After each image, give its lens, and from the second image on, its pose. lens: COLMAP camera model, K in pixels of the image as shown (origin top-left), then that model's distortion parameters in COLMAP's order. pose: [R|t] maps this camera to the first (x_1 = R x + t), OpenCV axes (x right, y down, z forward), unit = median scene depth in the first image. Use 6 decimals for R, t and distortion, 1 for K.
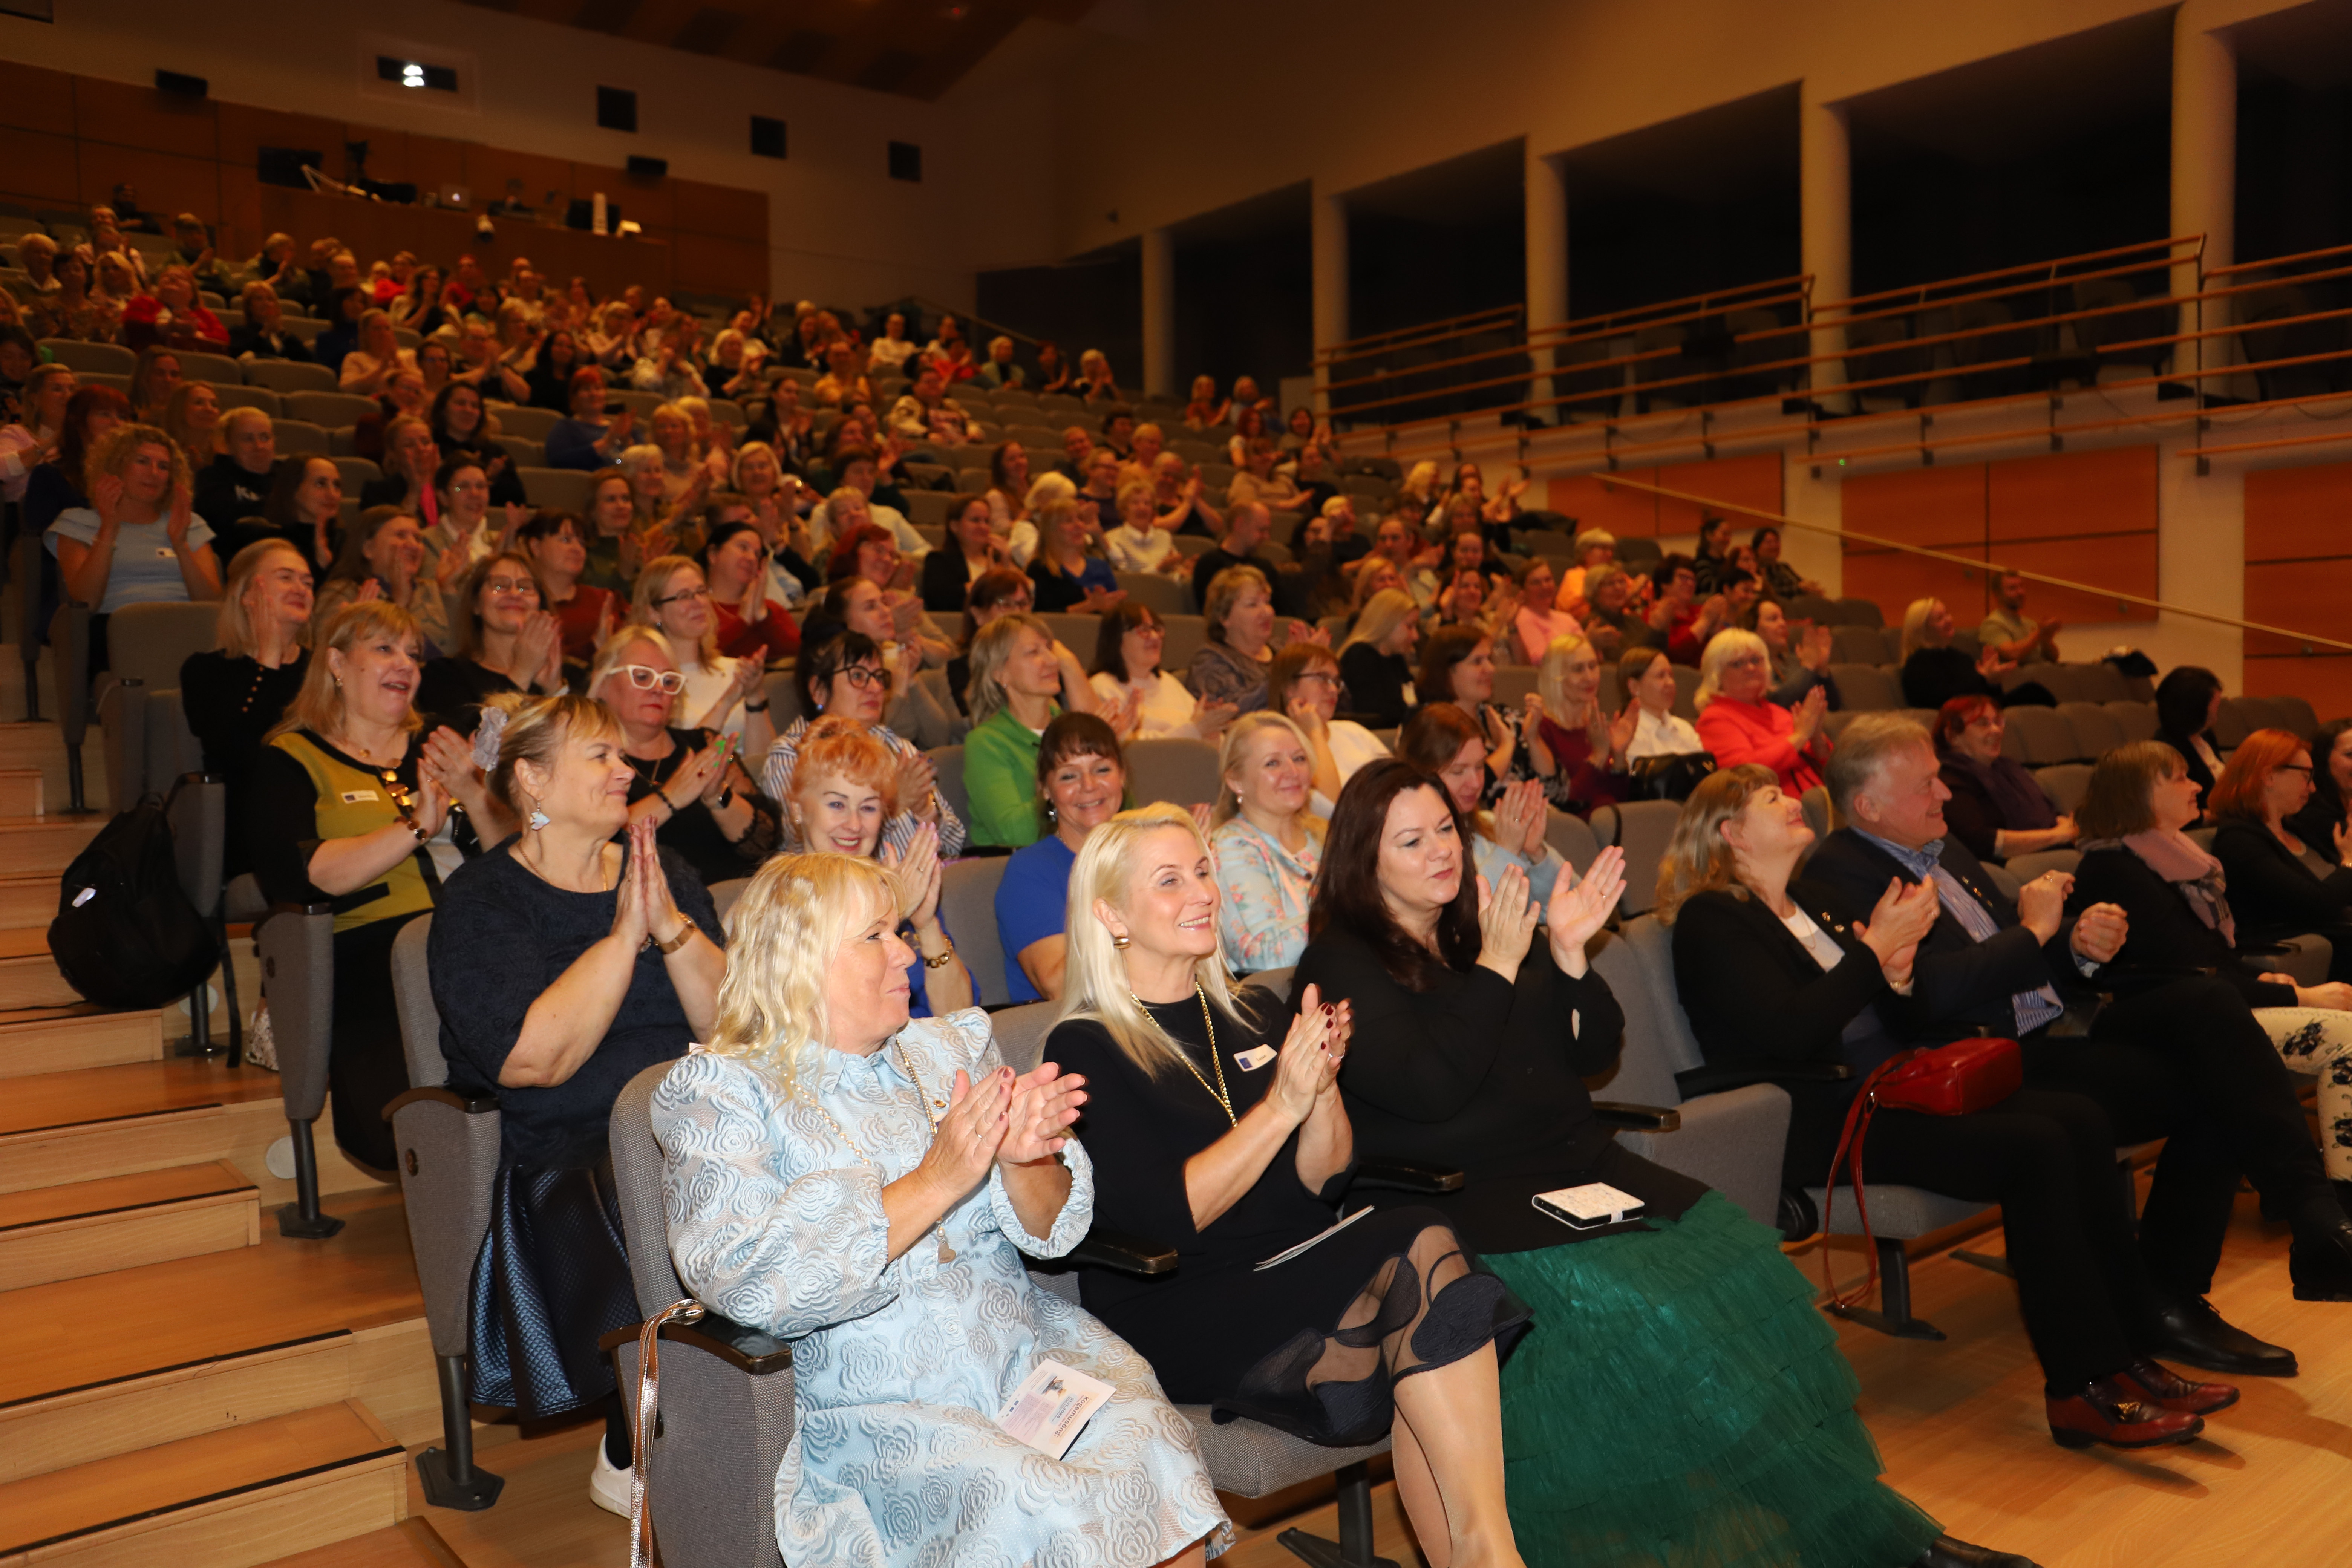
lens RADIAL K [[1853.0, 0, 1175.7], [0, 1853.0, 753.8], [0, 0, 1]] dist [0.007185, 0.005136]
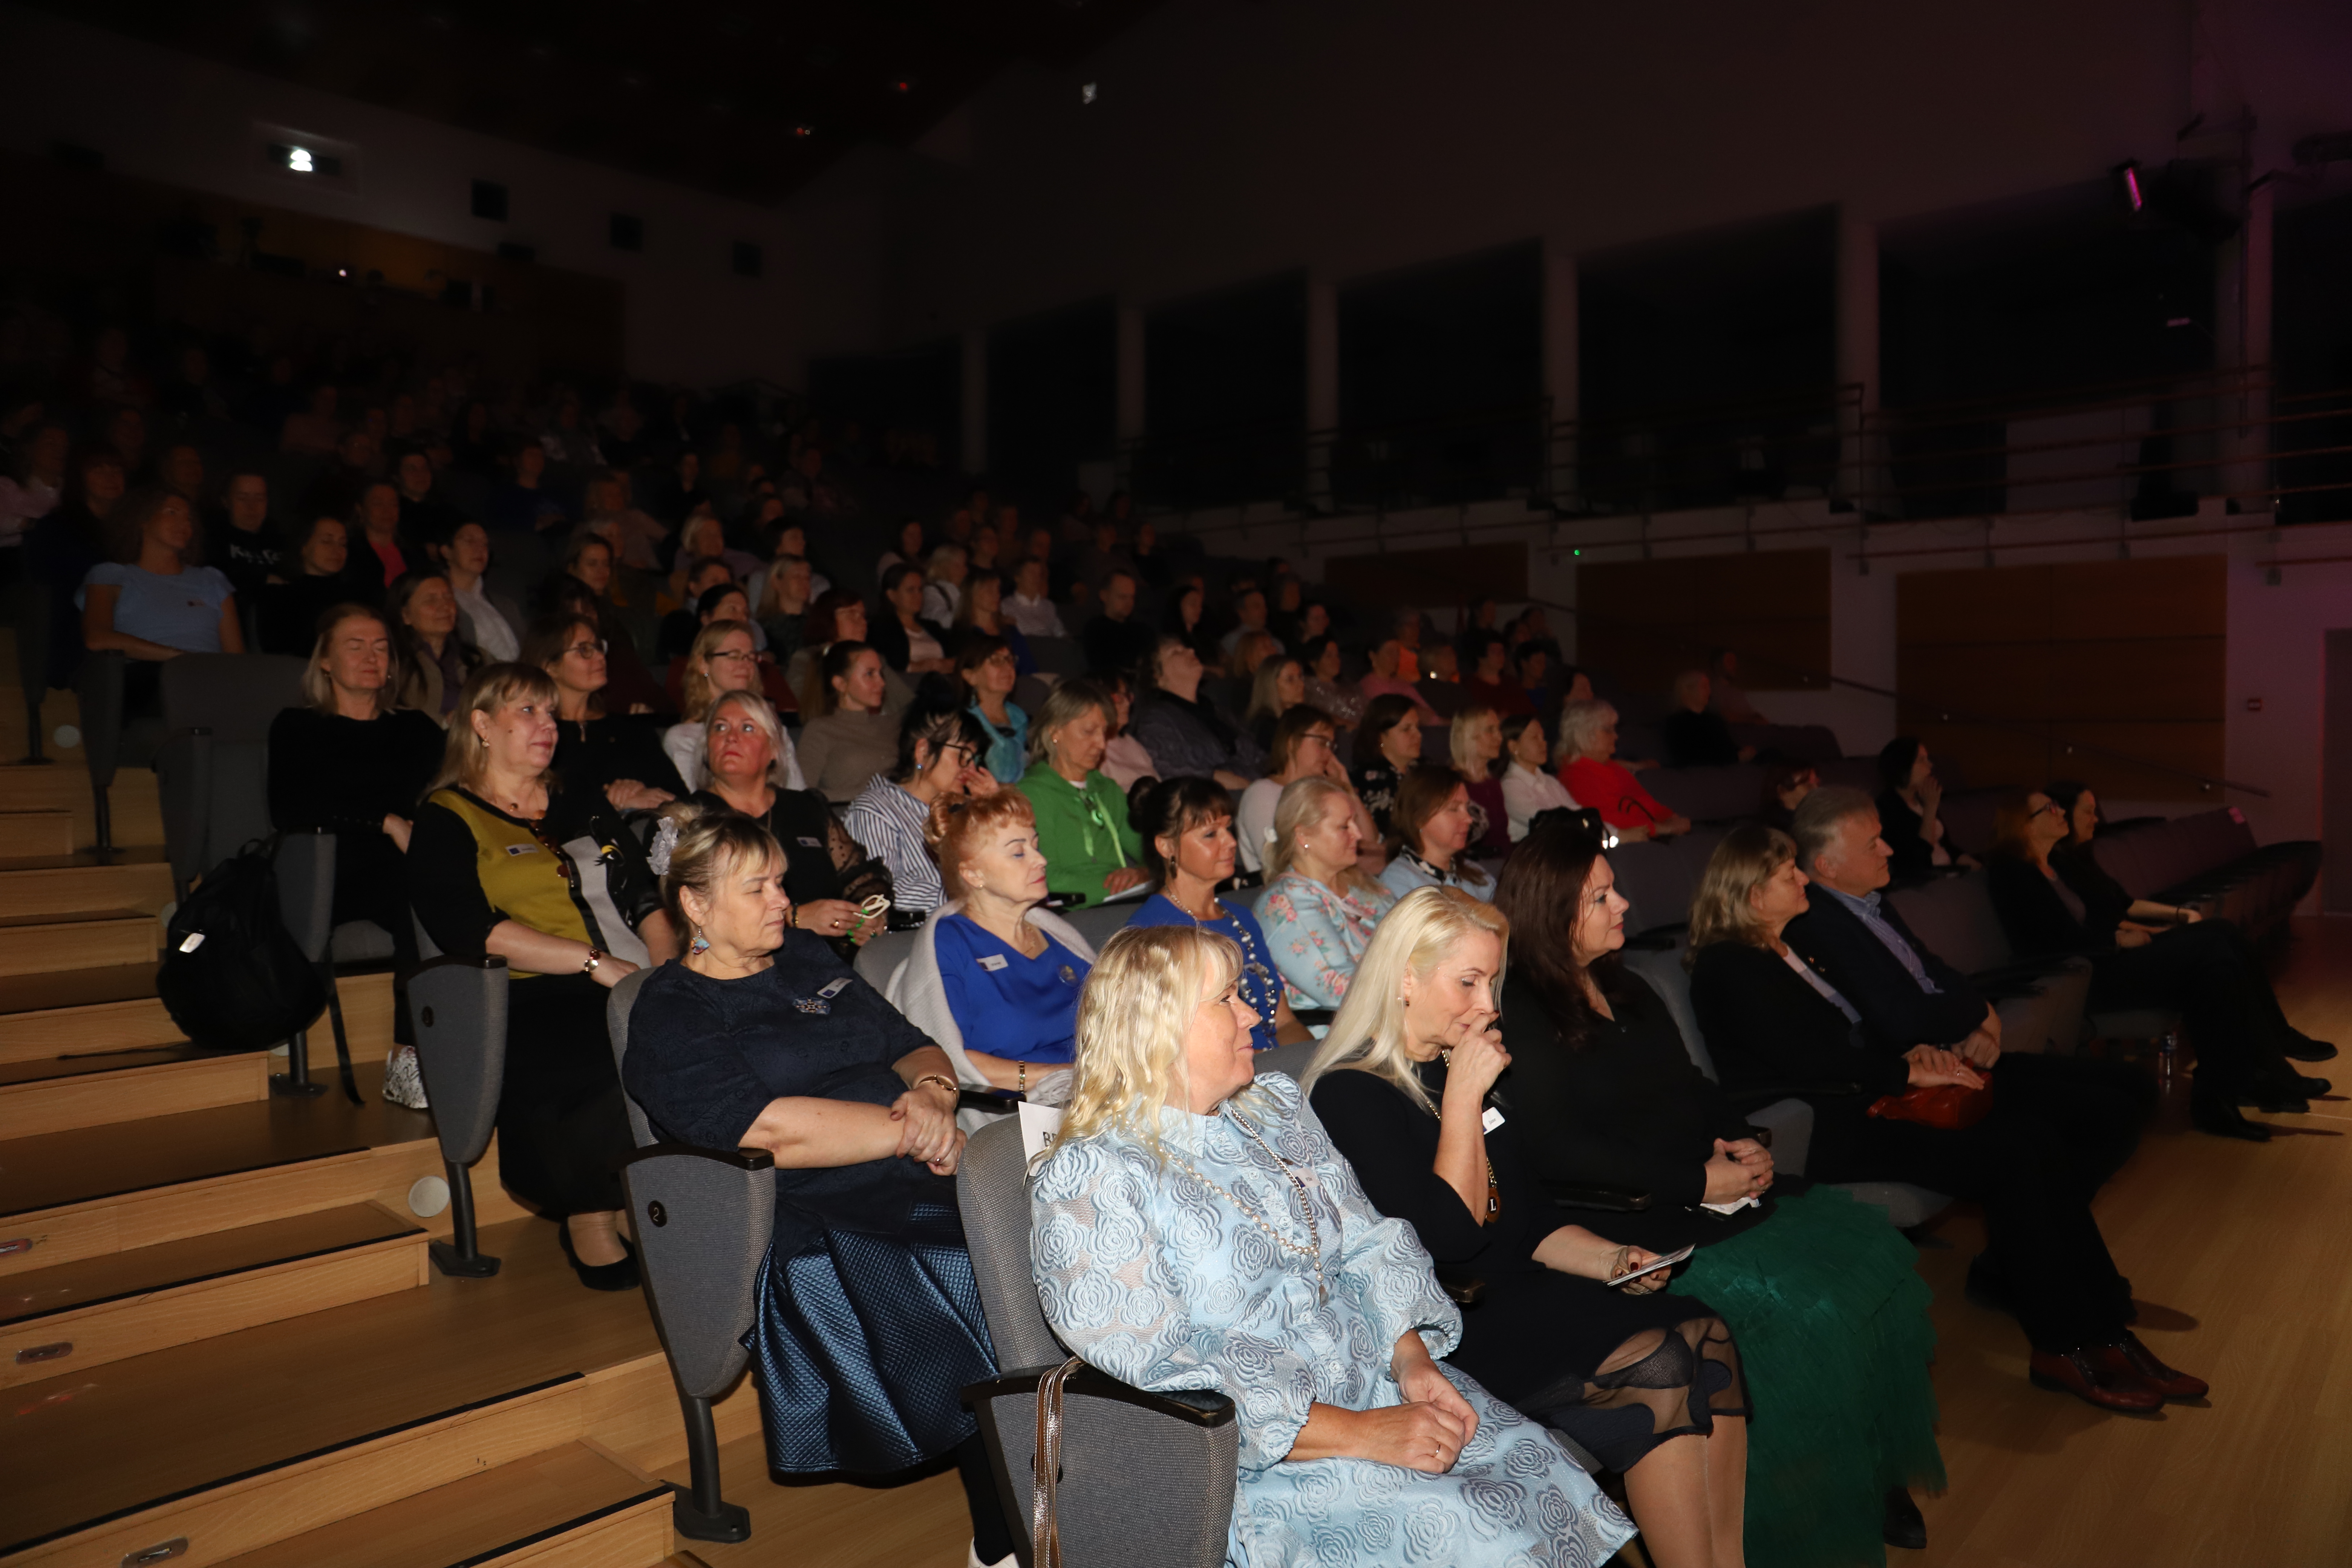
lens RADIAL K [[1615.3, 0, 1176.0], [0, 1615.3, 784.0], [0, 0, 1]] dist [-0.054806, -0.001212]
pose [[0.987211, 0.006878, 0.159269, -0.219422], [-0.006551, 0.999975, -0.002583, -0.013913], [-0.159282, 0.001506, 0.987232, 0.062888]]
